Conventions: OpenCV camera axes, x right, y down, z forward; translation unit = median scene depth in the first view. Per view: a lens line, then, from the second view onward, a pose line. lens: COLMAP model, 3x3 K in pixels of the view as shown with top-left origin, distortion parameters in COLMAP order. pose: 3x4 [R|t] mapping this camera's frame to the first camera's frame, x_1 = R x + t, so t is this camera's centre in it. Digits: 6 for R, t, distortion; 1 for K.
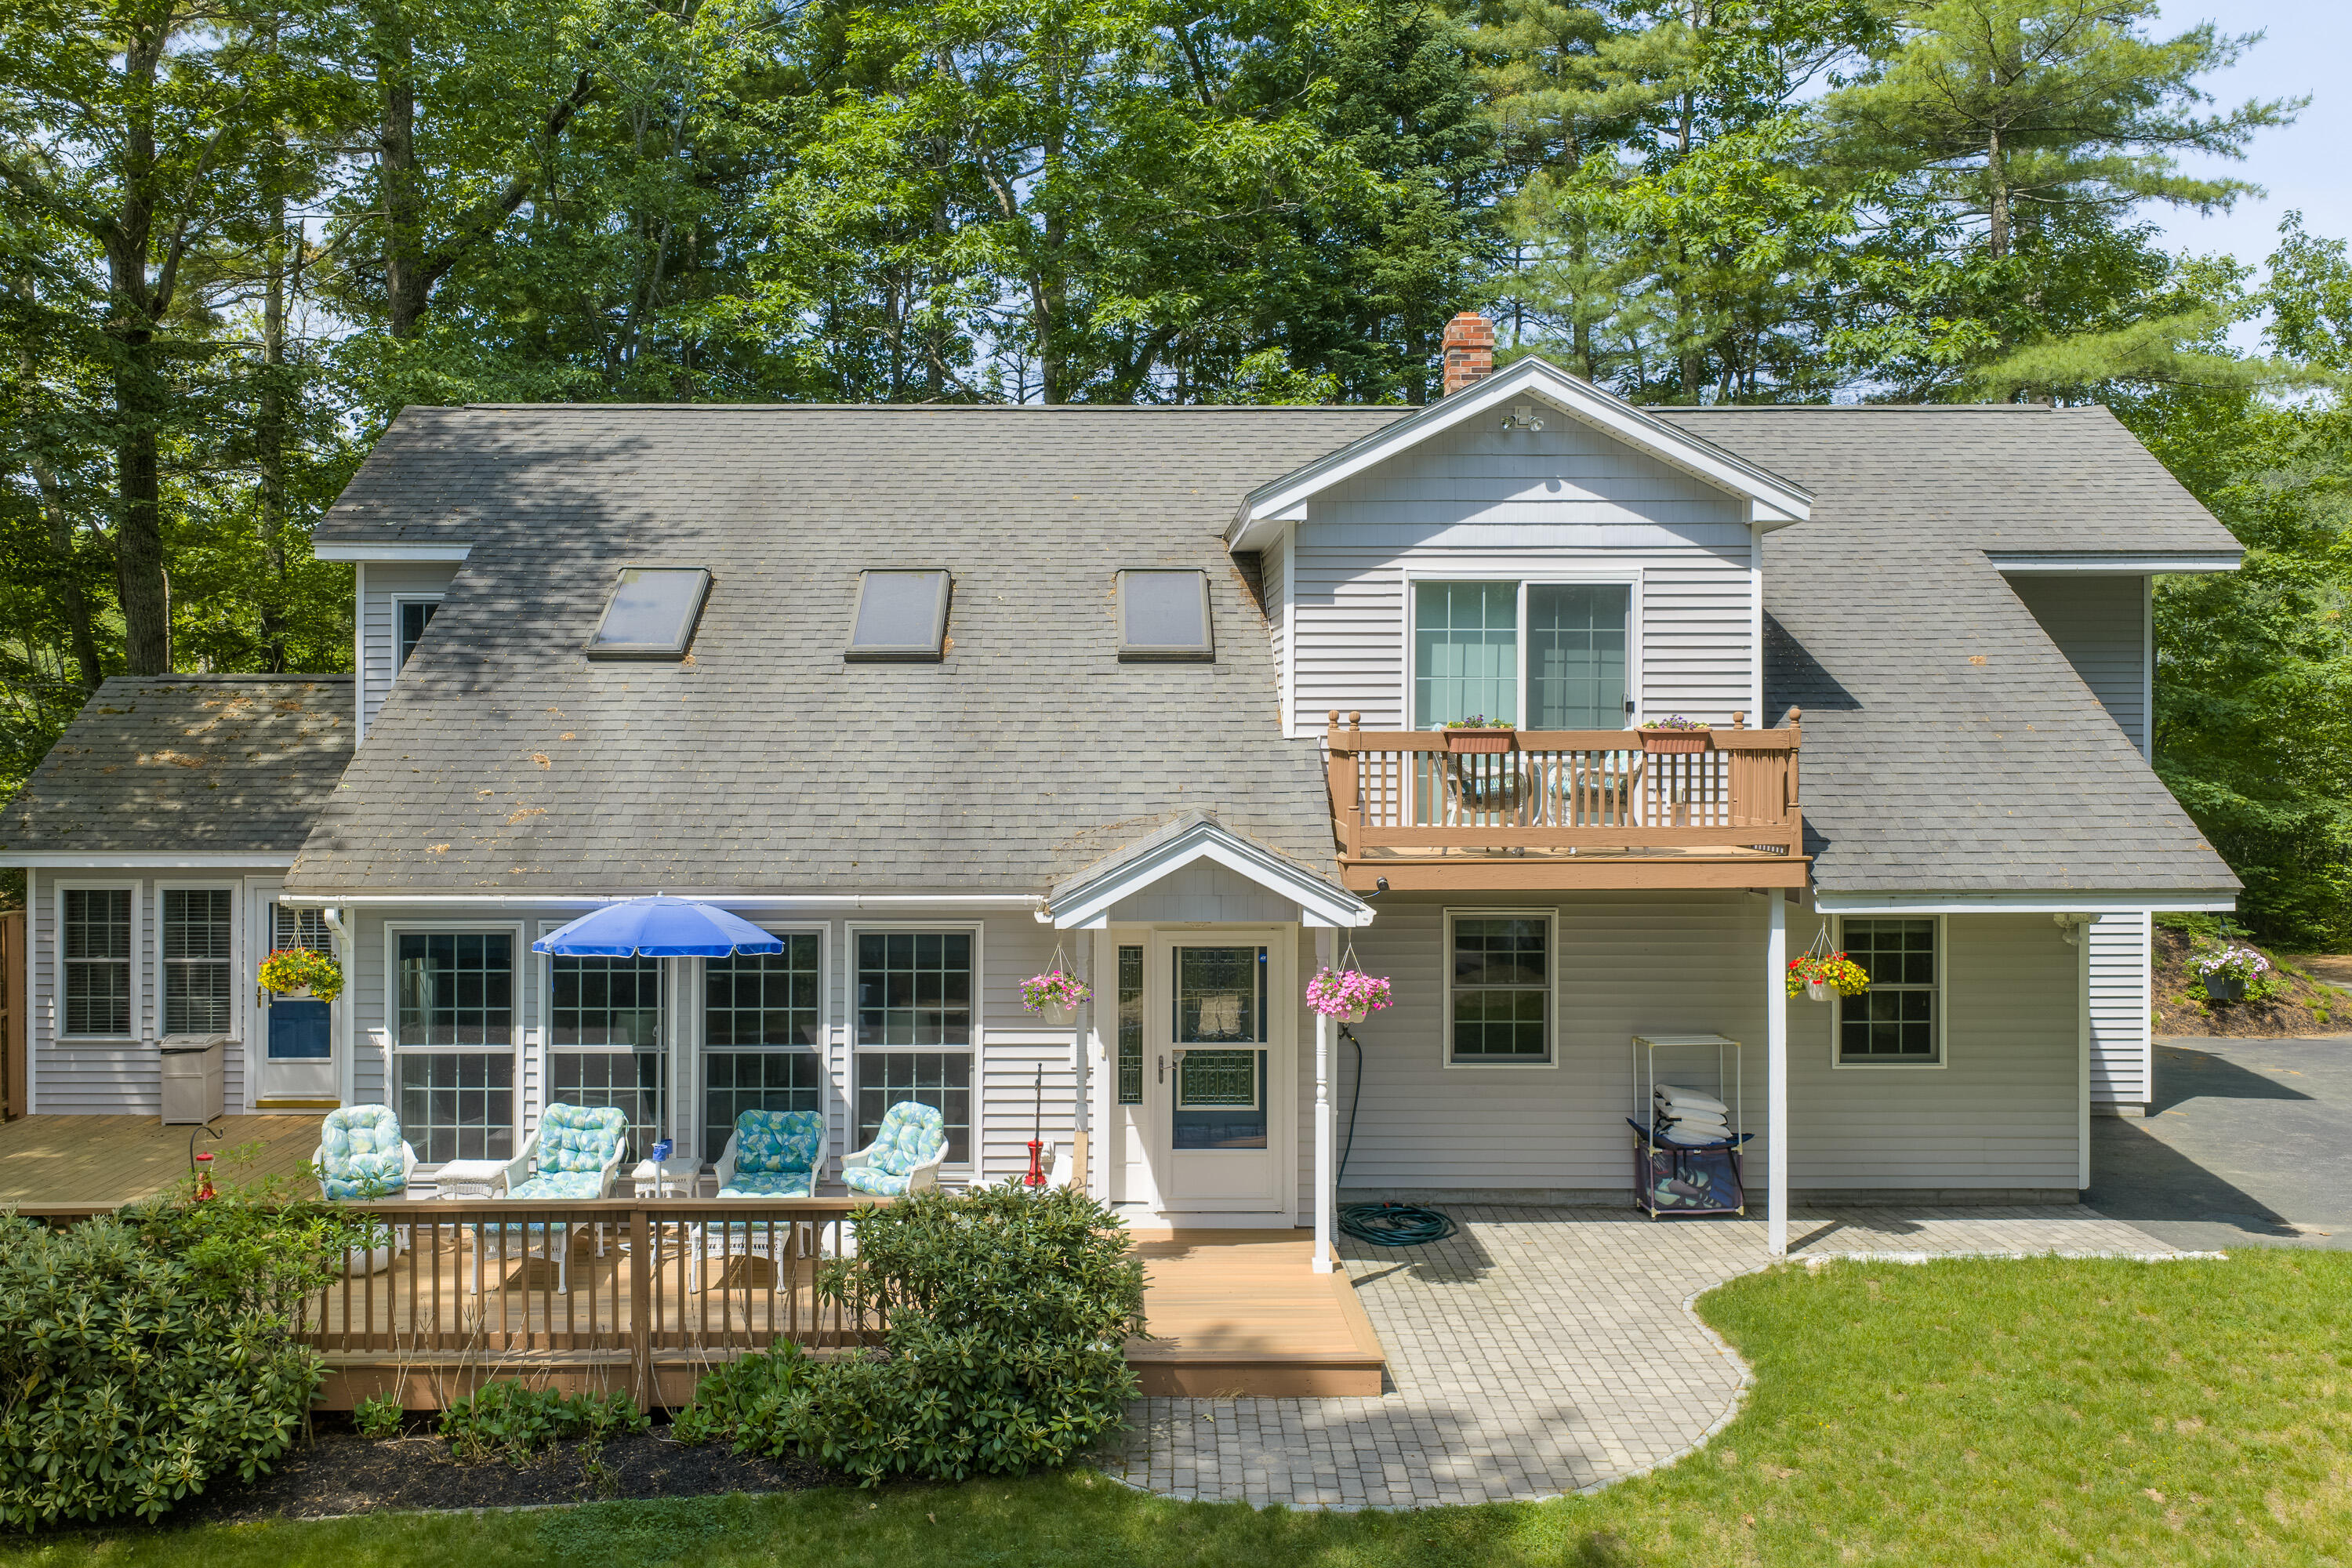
lens RADIAL K [[3795.9, 0, 1044.0], [0, 3795.9, 882.8], [0, 0, 1]] dist [0.035329, 0.000000]
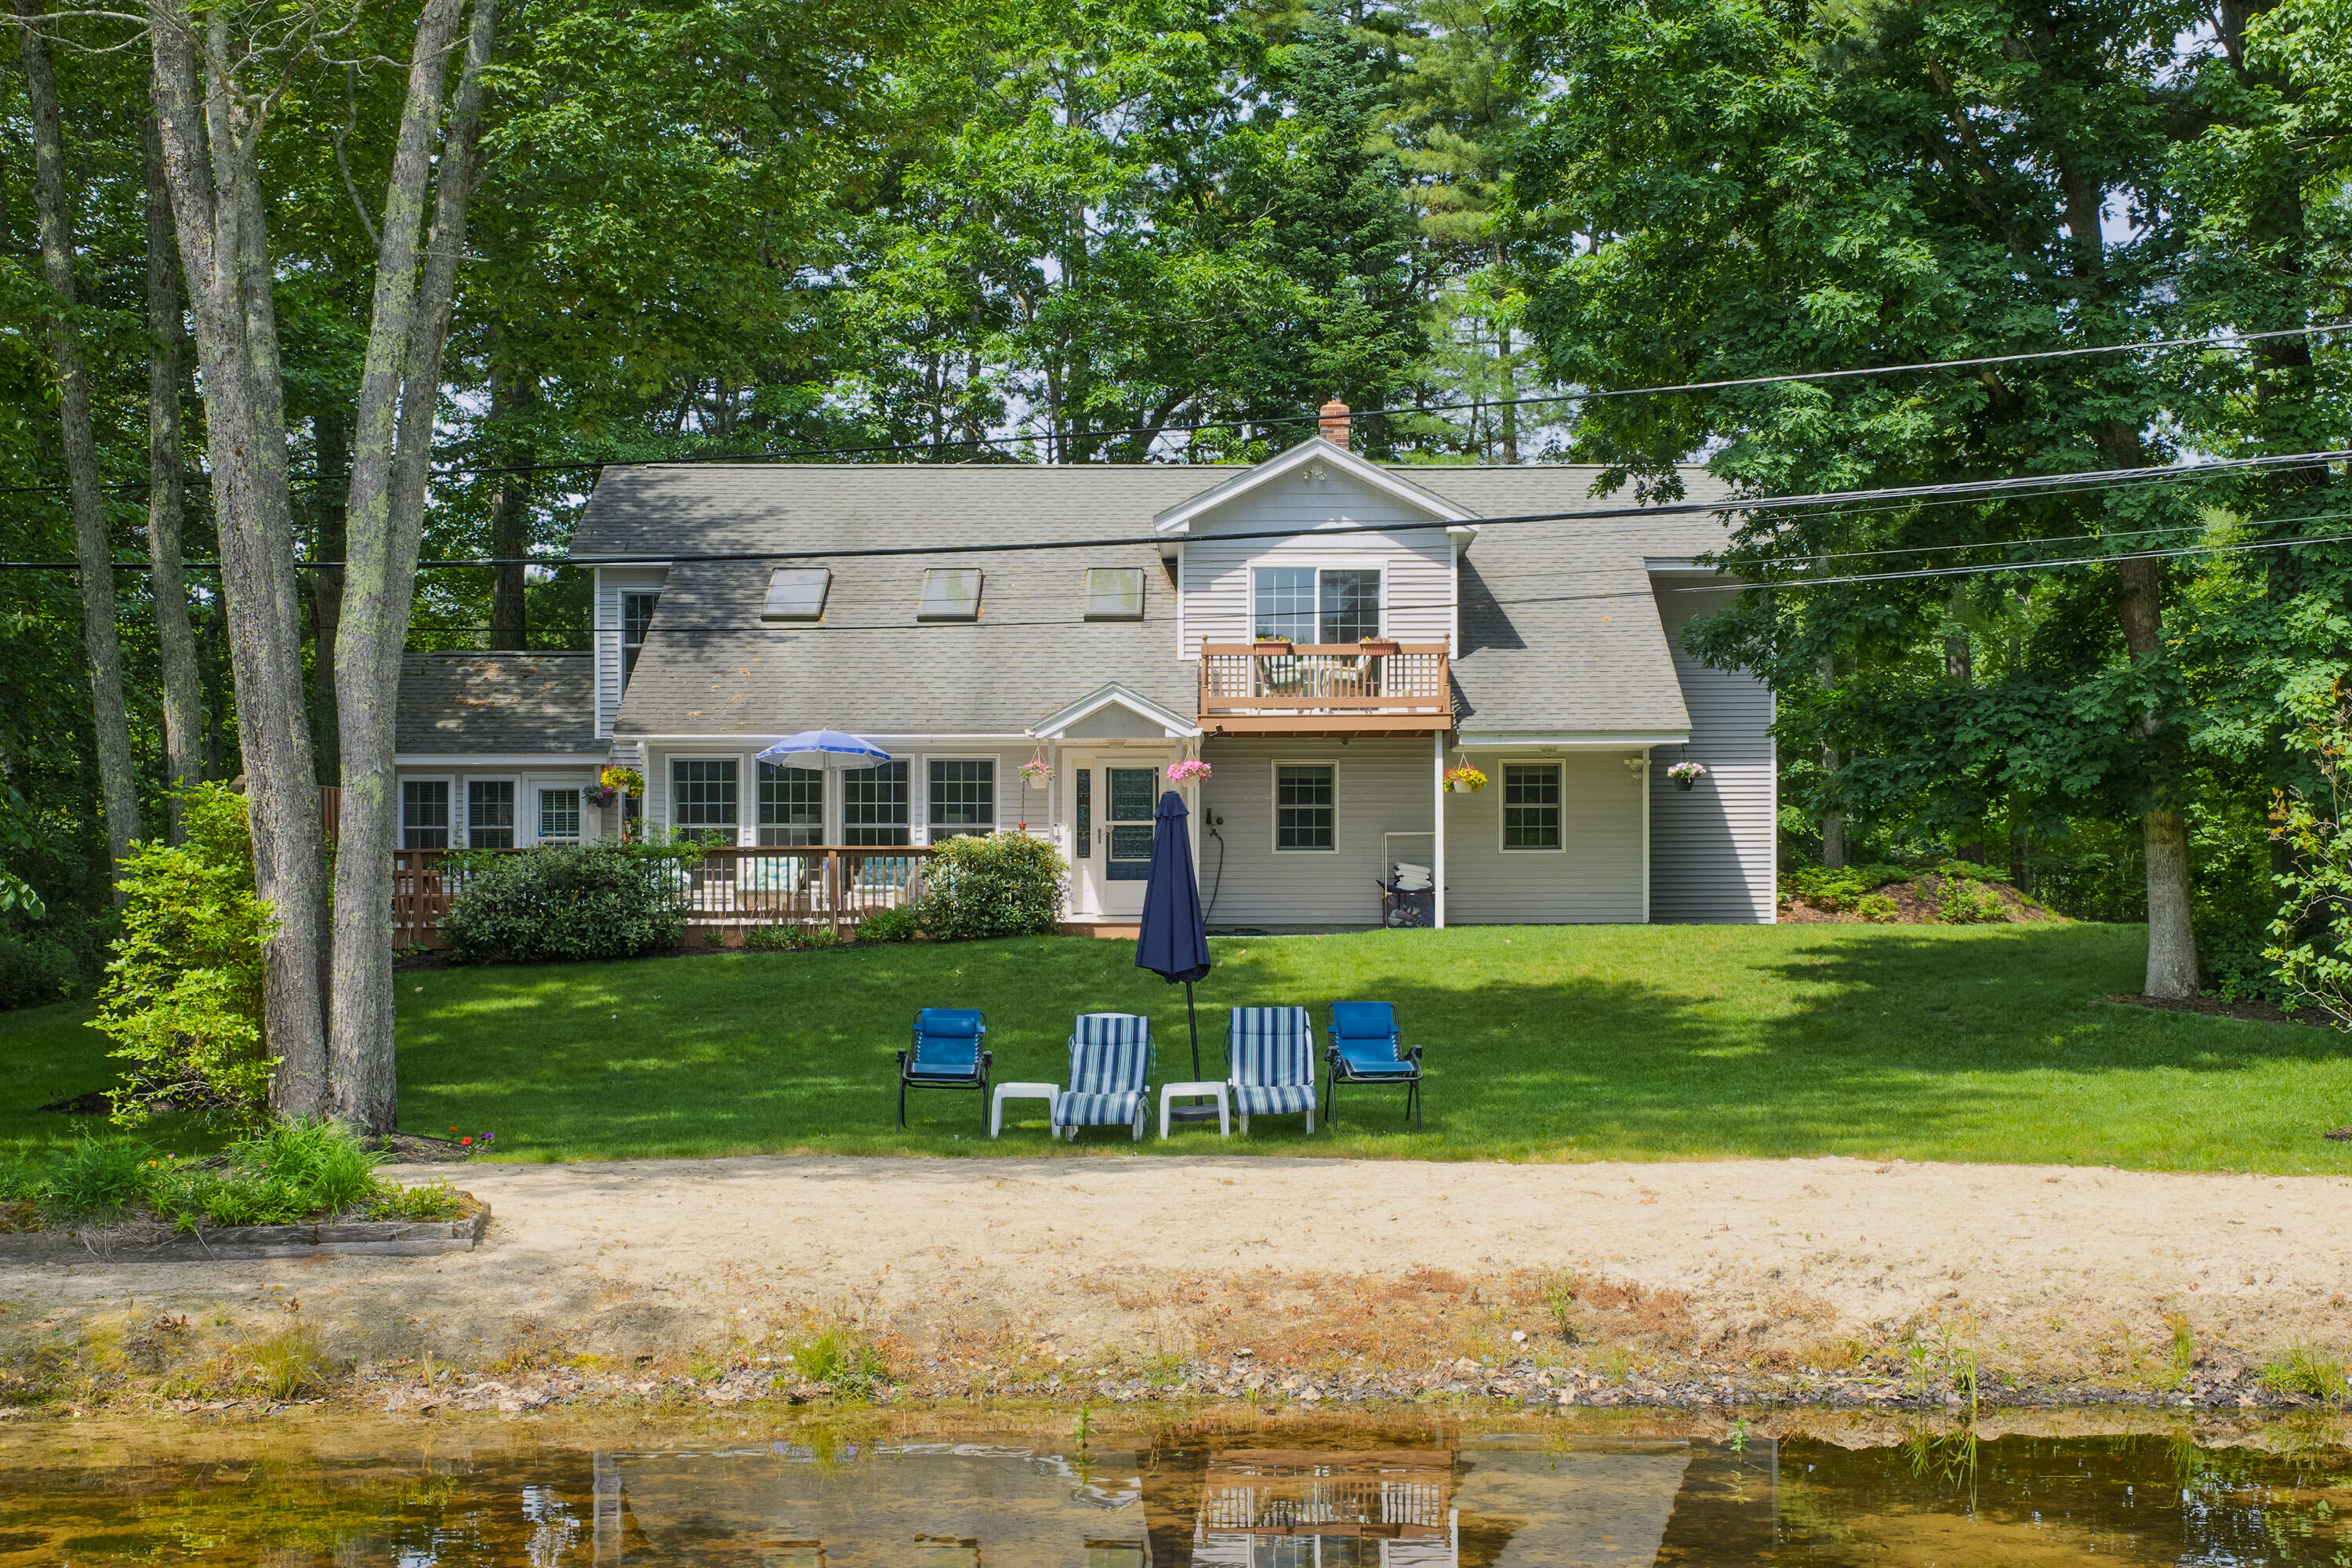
lens RADIAL K [[3795.9, 0, 1076.9], [0, 3795.9, 916.9], [0, 0, 1]] dist [0.035329, 0.000000]
pose [[0.999999, -0.001002, -0.000712, 0.019130], [0.000998, 0.999979, -0.006333, 0.088374], [0.000718, 0.006332, 0.999980, -0.706049]]
